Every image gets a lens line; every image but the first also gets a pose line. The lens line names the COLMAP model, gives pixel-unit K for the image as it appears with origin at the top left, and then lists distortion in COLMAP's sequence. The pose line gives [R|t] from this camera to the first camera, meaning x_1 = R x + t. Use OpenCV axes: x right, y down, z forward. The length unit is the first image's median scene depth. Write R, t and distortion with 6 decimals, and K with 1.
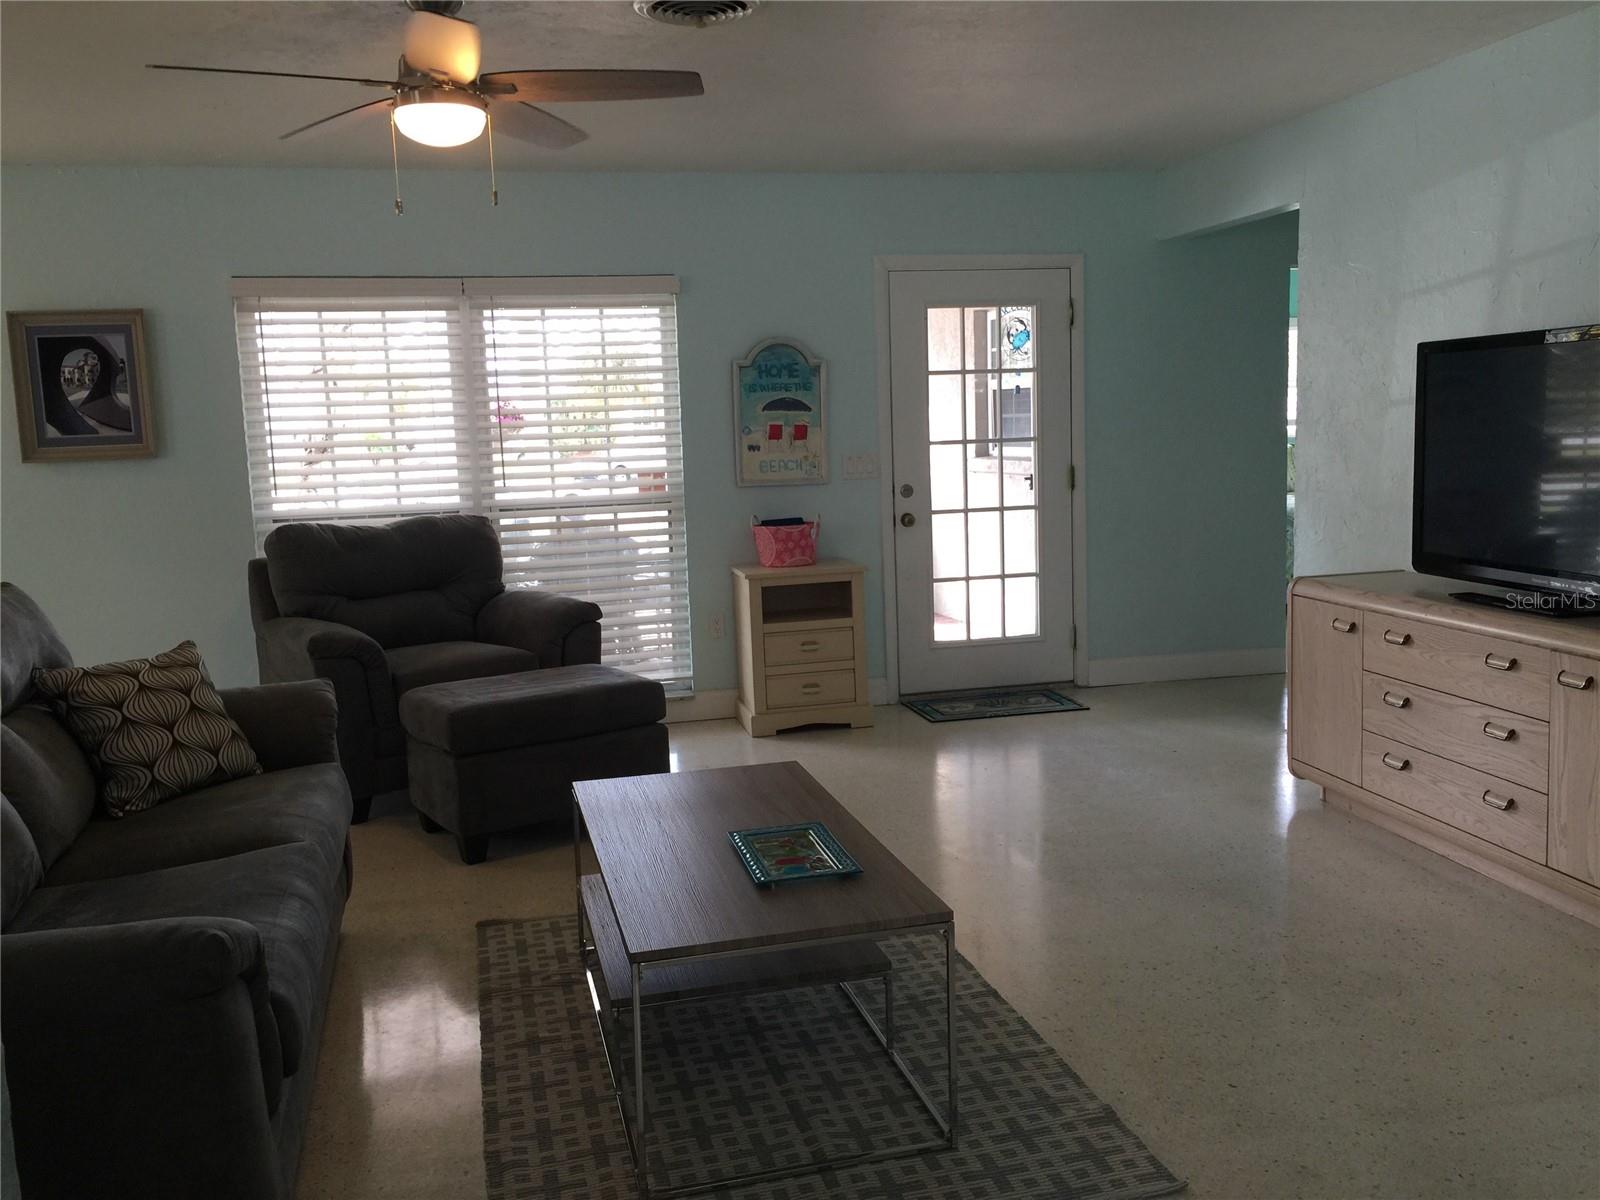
lens RADIAL K [[1346.6, 0, 796.4], [0, 1346.6, 564.0], [0, 0, 1]] dist [0.083250, -0.106519]
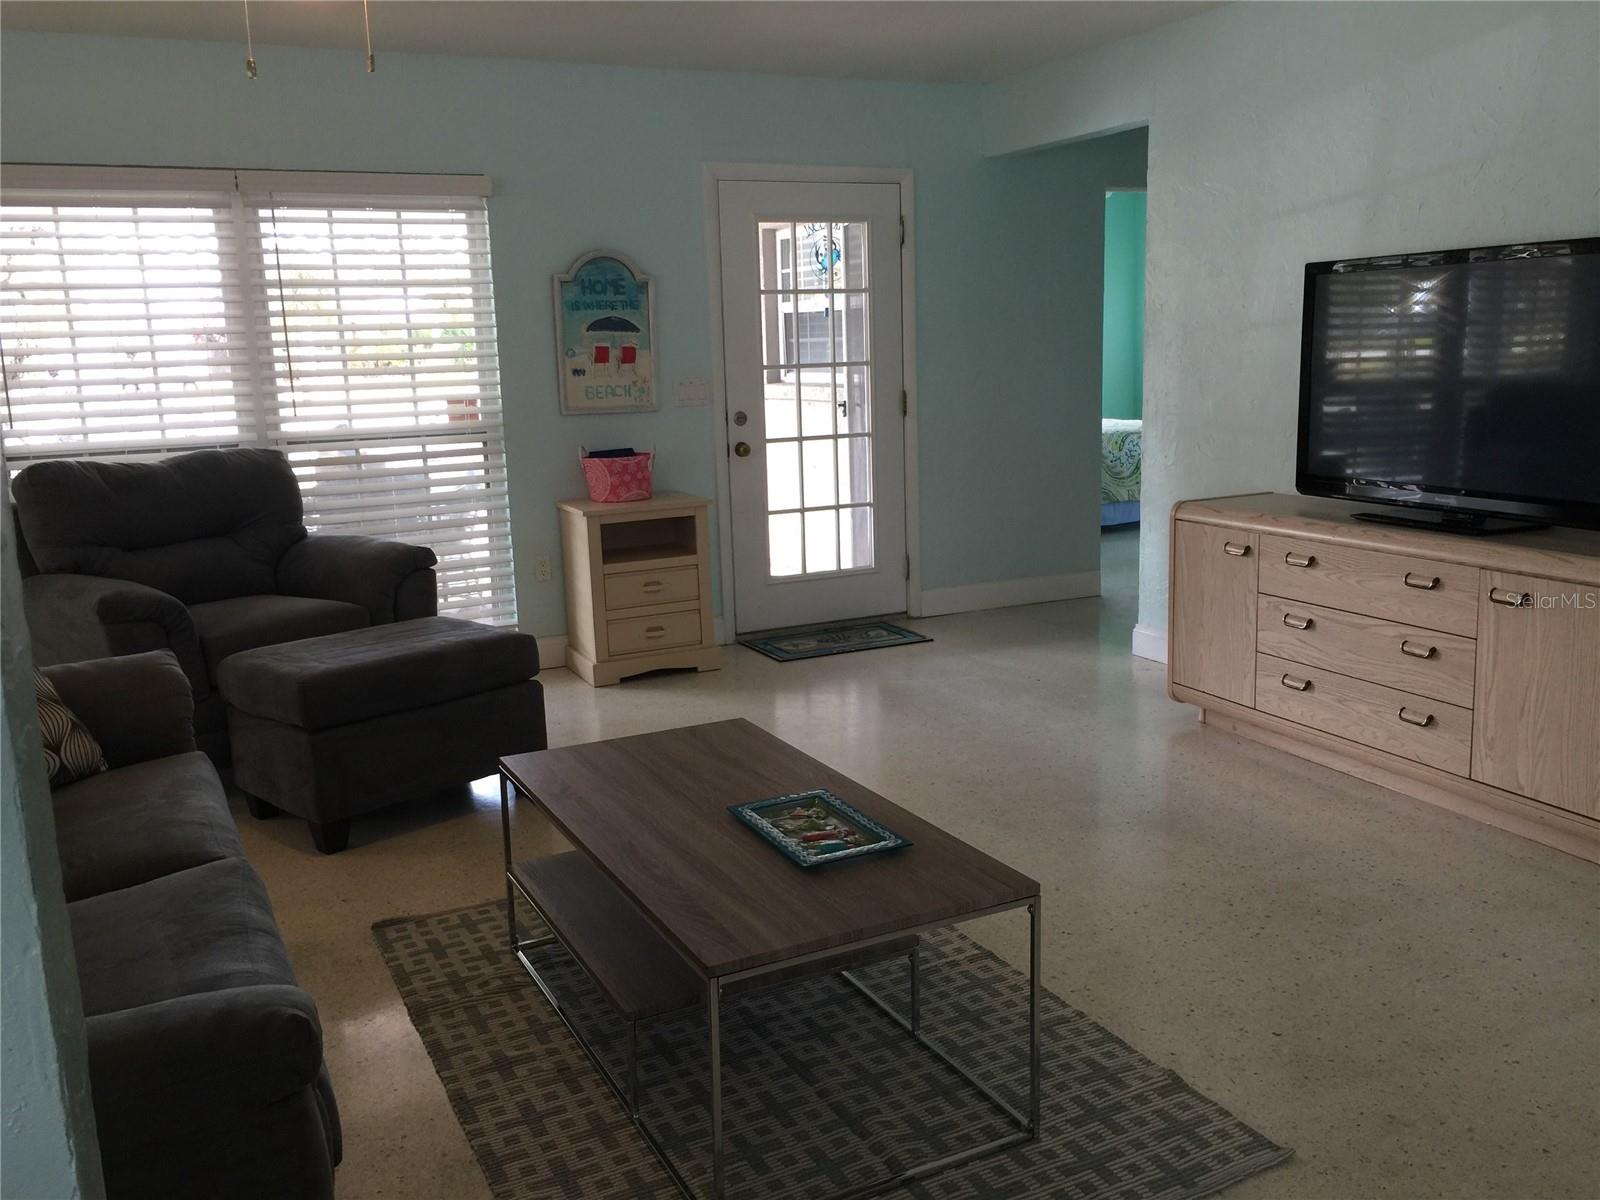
lens RADIAL K [[1353.3, 0, 791.3], [0, 1353.3, 569.1], [0, 0, 1]] dist [0.094289, -0.123959]
pose [[0.976429, -0.031841, 0.213477, -0.098133], [0.020035, 0.998159, 0.057239, -0.002932], [-0.214907, -0.051612, 0.975270, 0.069637]]
